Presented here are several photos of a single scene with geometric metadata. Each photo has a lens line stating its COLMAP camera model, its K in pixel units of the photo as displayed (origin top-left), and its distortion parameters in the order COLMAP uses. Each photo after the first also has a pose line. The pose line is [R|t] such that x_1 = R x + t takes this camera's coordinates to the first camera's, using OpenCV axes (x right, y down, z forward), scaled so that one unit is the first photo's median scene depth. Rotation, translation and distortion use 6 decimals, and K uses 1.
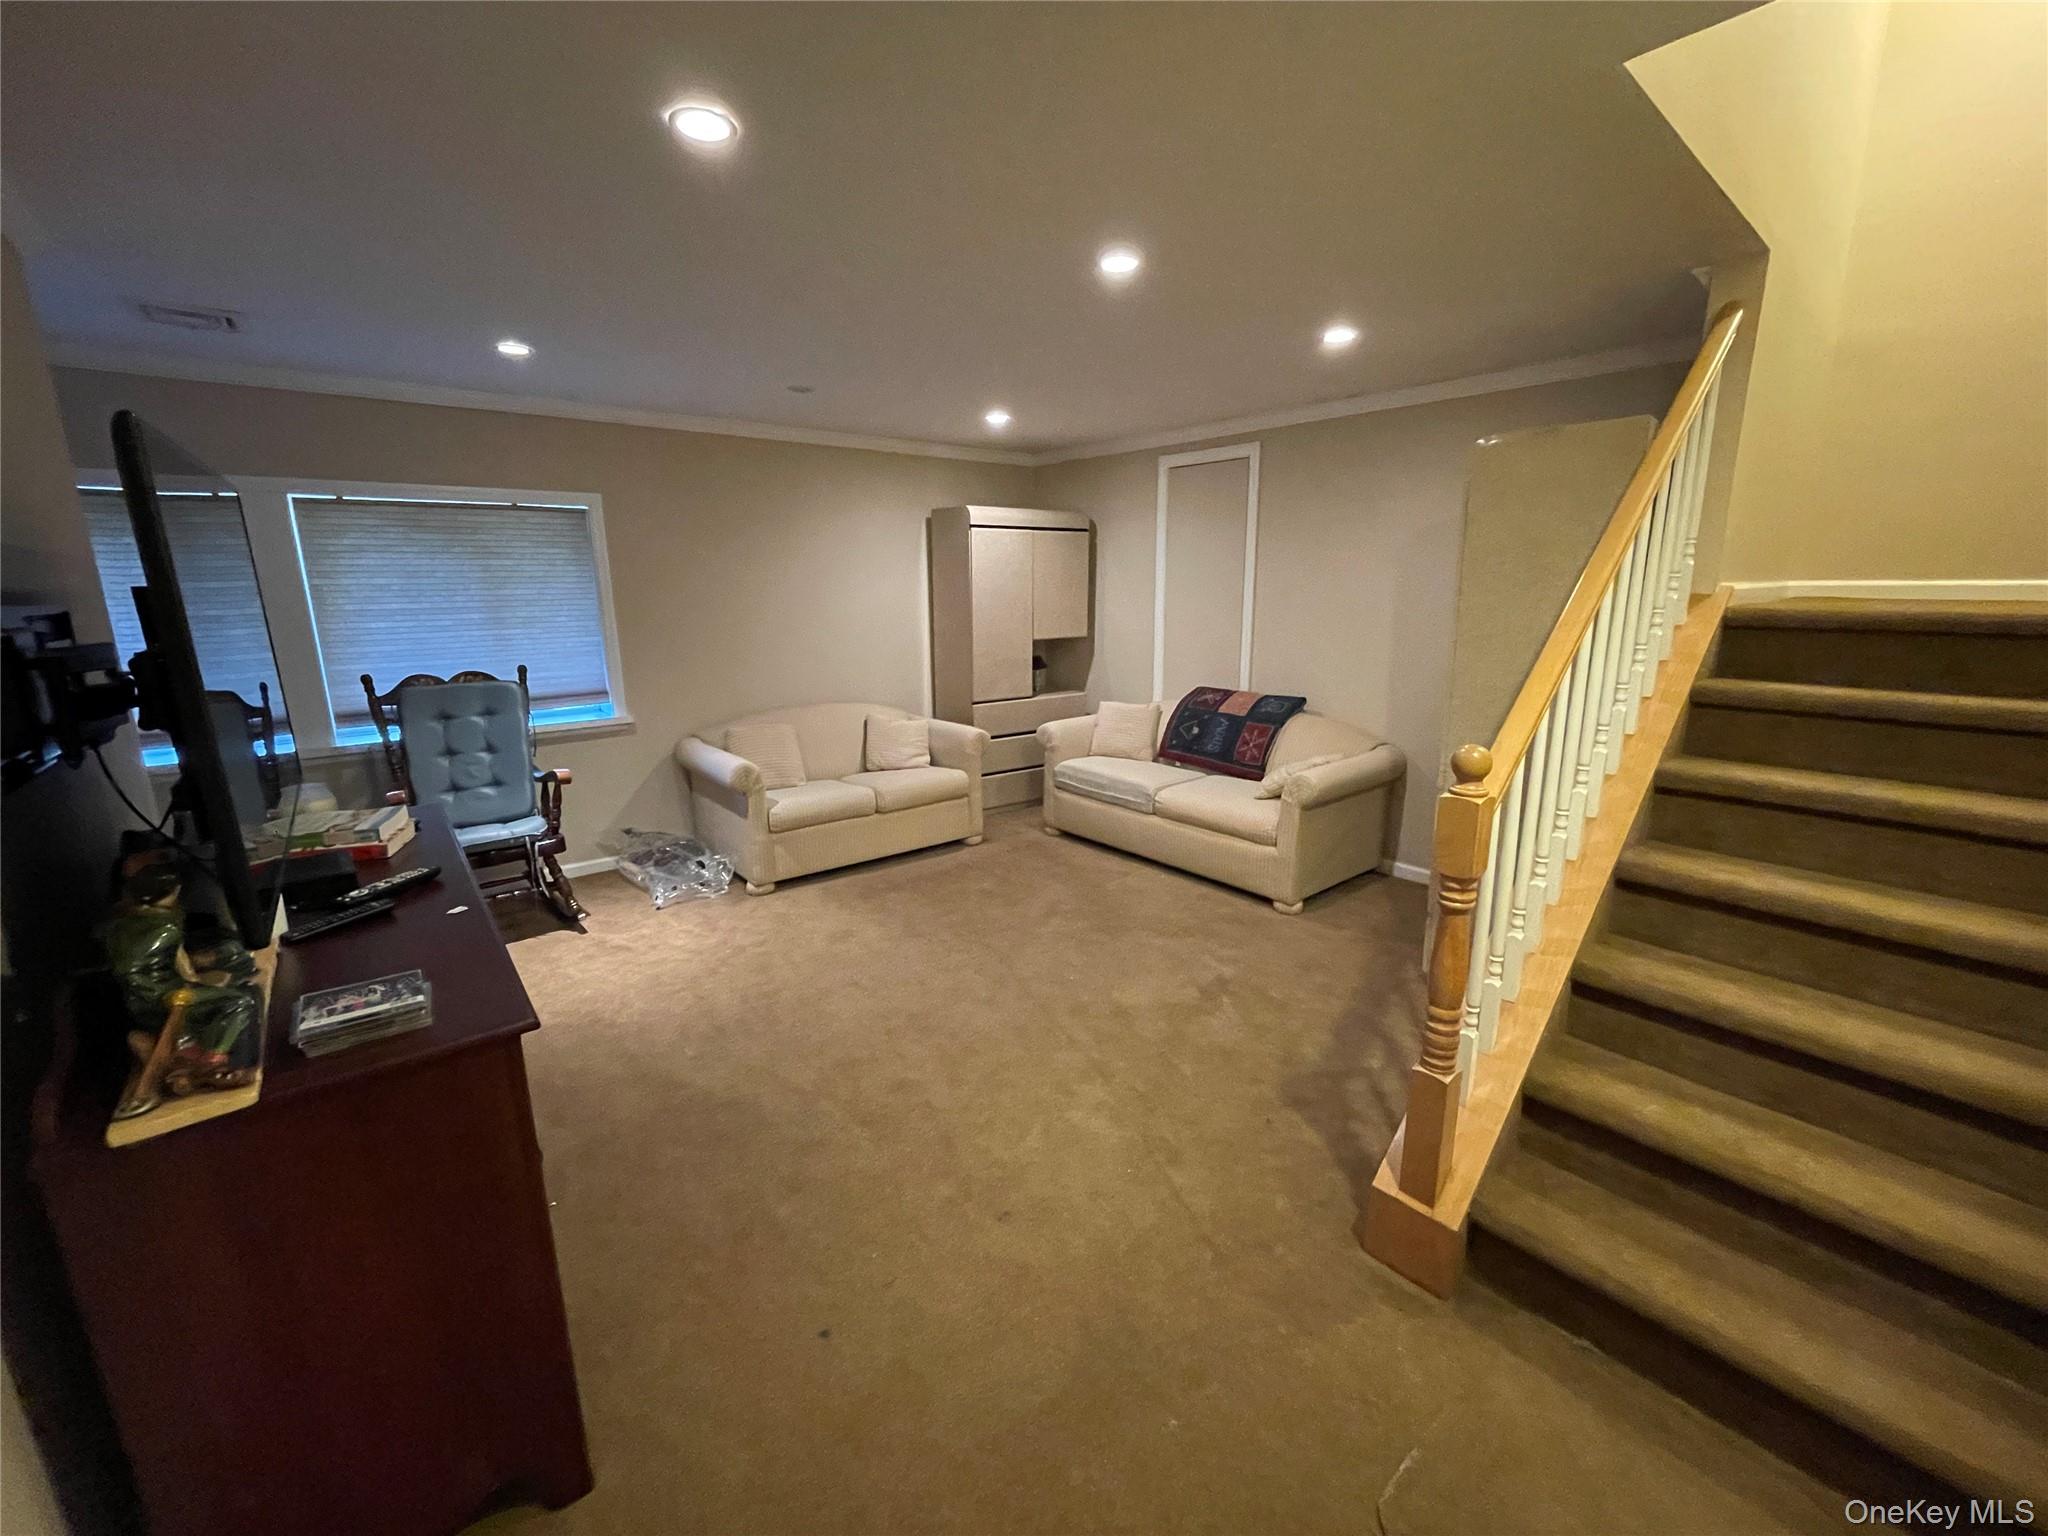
lens RADIAL K [[823.5, 0, 1021.0], [0, 823.5, 765.7], [0, 0, 1]] dist [-0.003879, -0.000244]
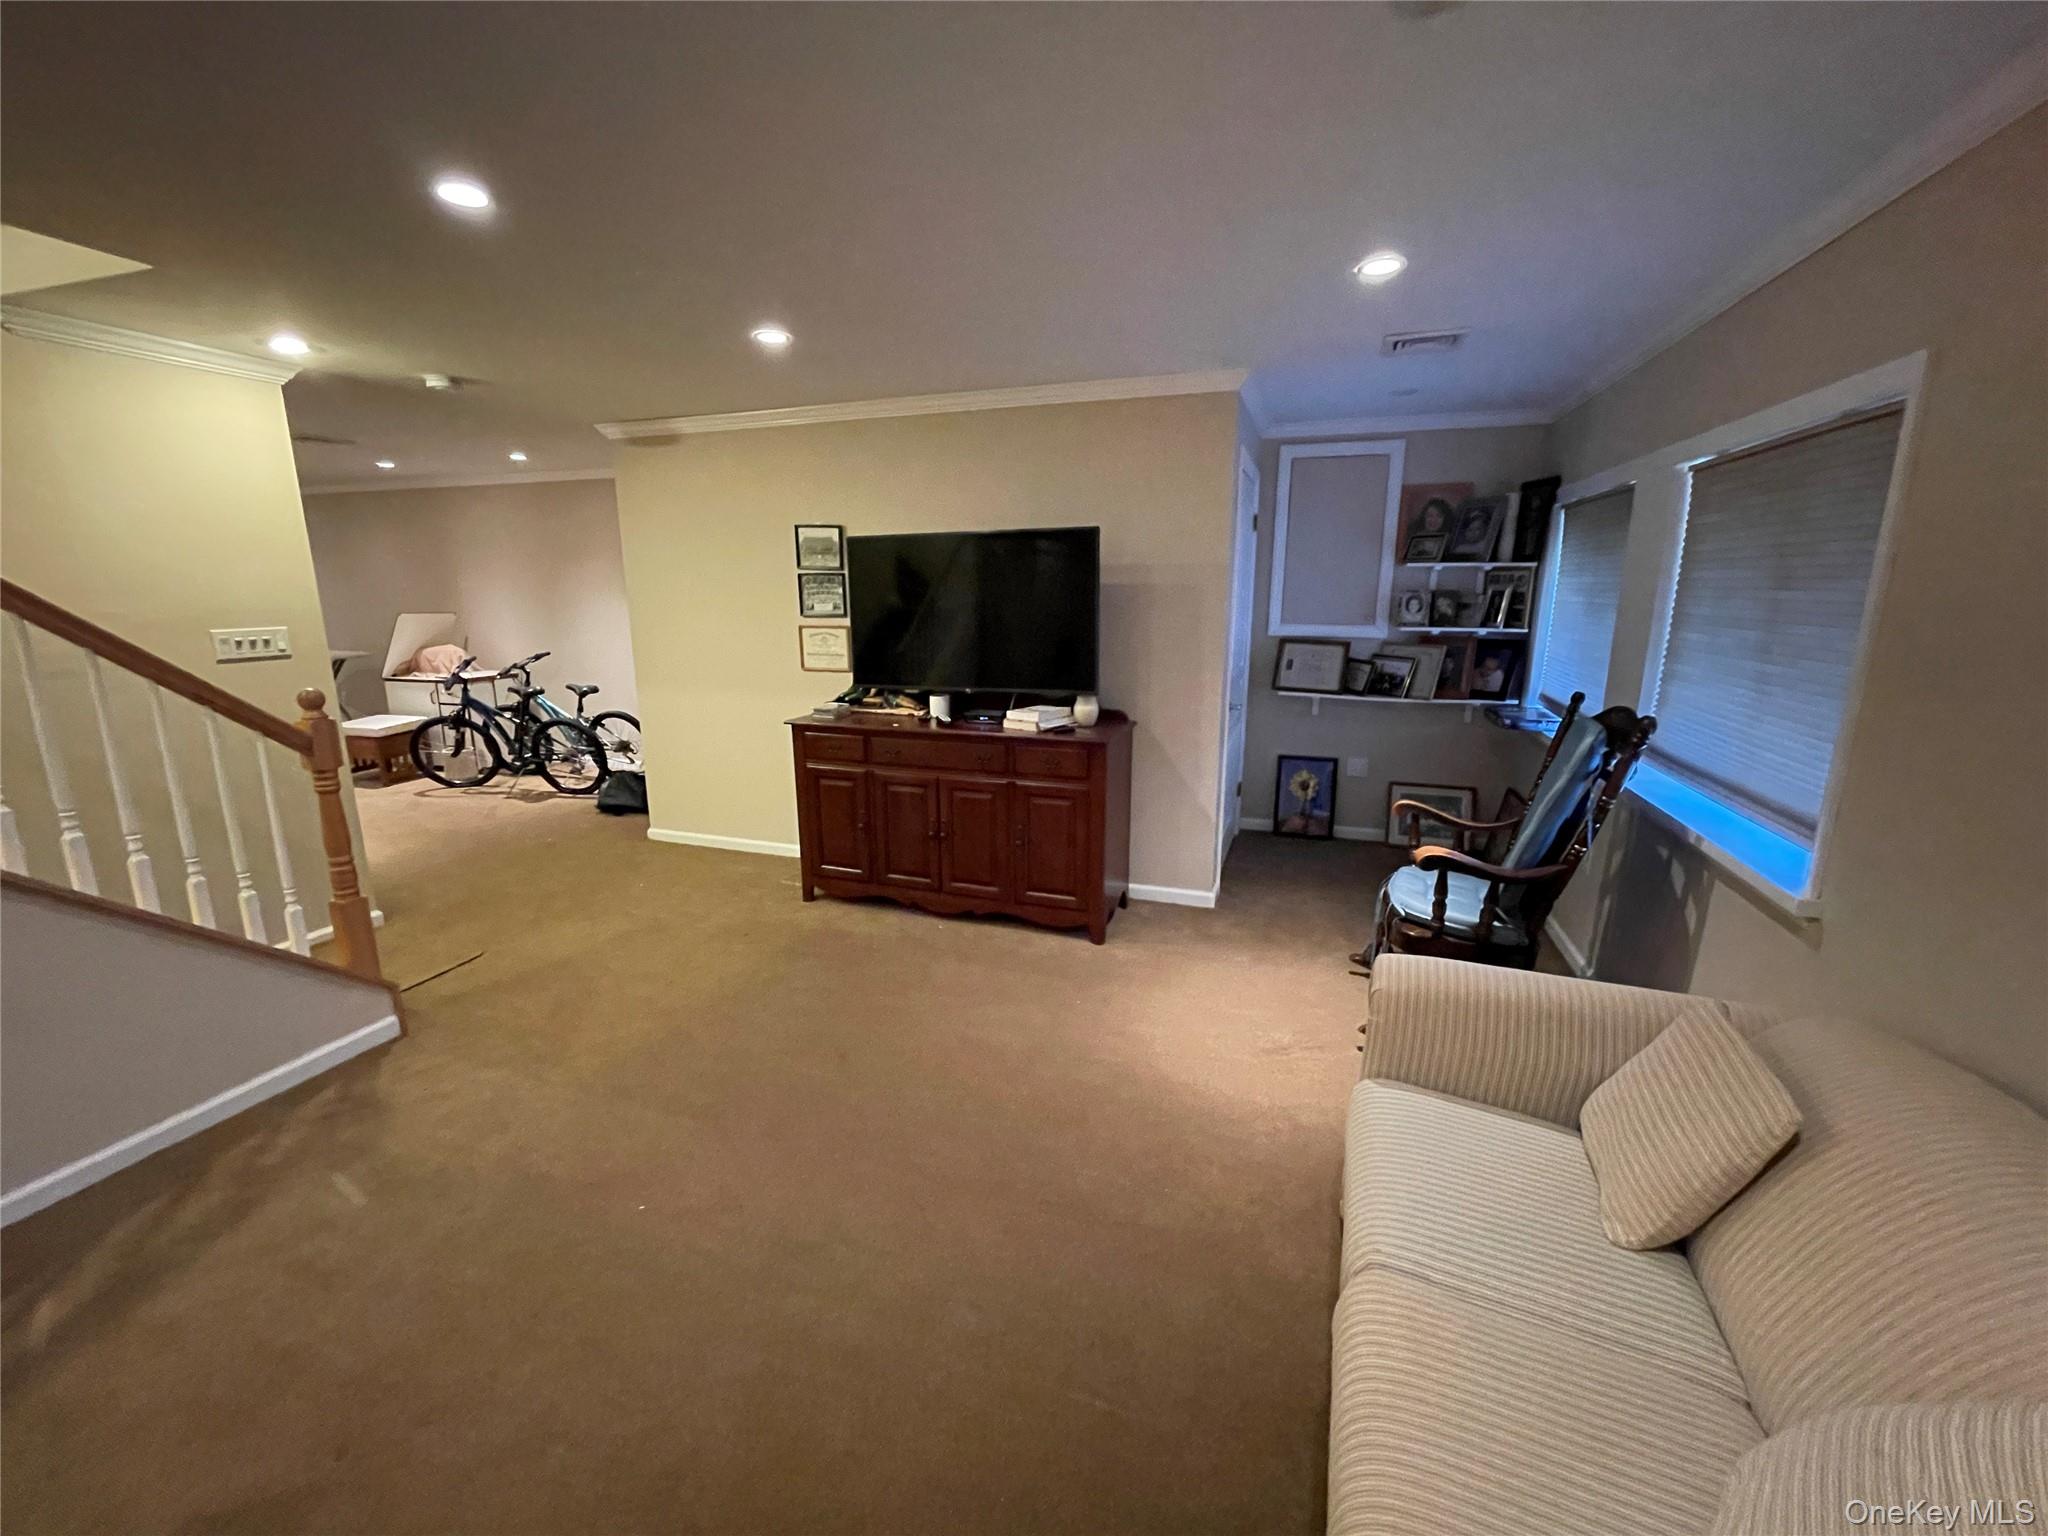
lens RADIAL K [[823.5, 0, 1021.0], [0, 823.5, 765.7], [0, 0, 1]] dist [-0.003879, -0.000244]
pose [[-0.860856, 0.109425, -0.496943, 0.056207], [-0.105573, 0.916946, 0.384791, -0.242649], [0.497776, 0.383714, -0.777807, 1.072881]]
